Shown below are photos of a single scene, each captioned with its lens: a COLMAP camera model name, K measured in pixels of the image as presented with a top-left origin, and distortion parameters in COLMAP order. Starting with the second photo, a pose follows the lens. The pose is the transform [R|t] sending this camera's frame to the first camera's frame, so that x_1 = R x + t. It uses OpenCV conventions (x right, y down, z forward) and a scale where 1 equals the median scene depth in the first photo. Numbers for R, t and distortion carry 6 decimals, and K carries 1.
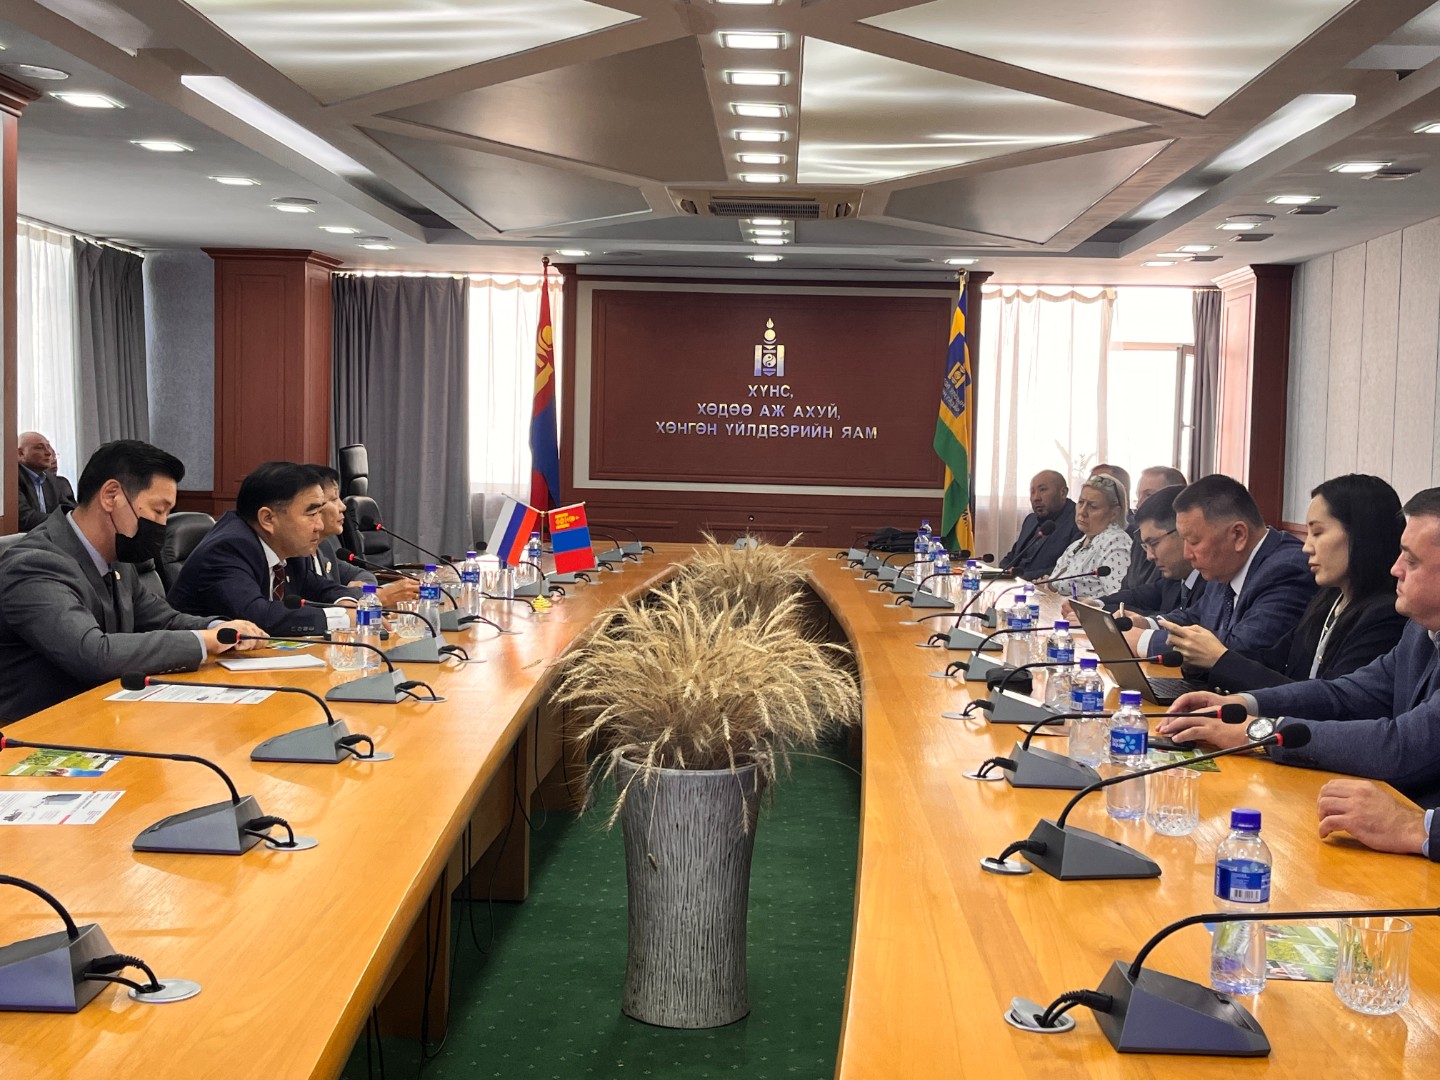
lens RADIAL K [[1757.8, 0, 720.6], [0, 1757.8, 541.1], [0, 0, 1]] dist [-0.002876, 0.000000]
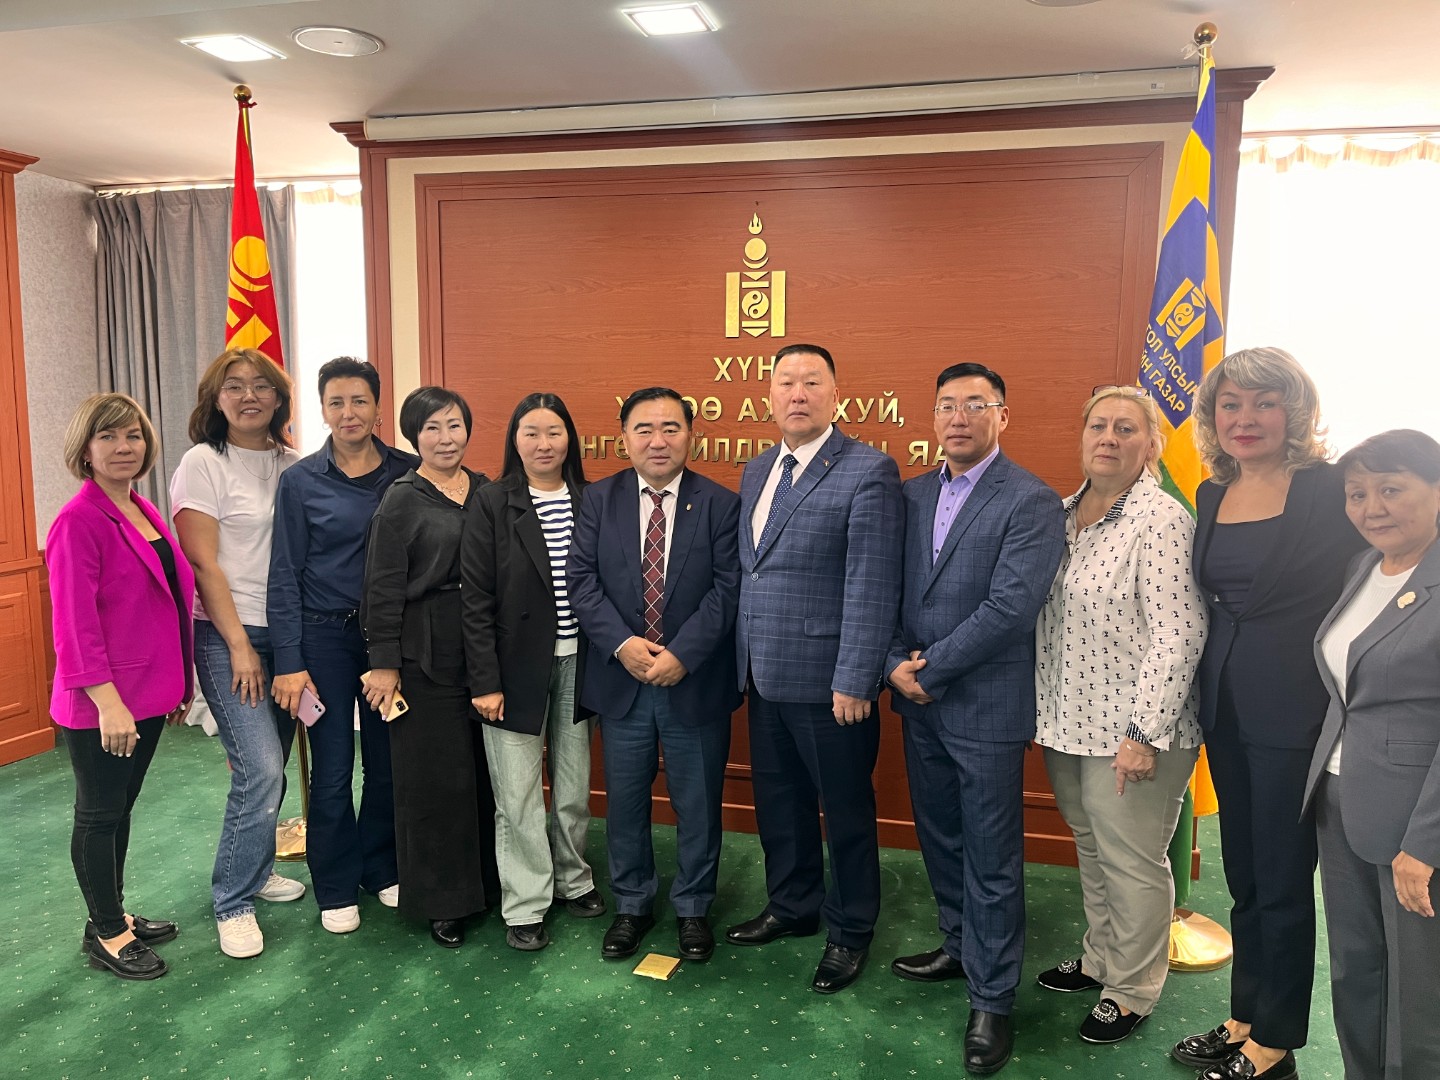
lens RADIAL K [[1098.3, 0, 722.9], [0, 1098.3, 543.0], [0, 0, 1]] dist [0.001736, -0.004045]
pose [[0.977543, 0.009937, -0.210499, 0.082802], [0.004158, 0.997784, 0.066413, -0.057674], [0.210693, -0.065797, 0.975336, 0.702151]]
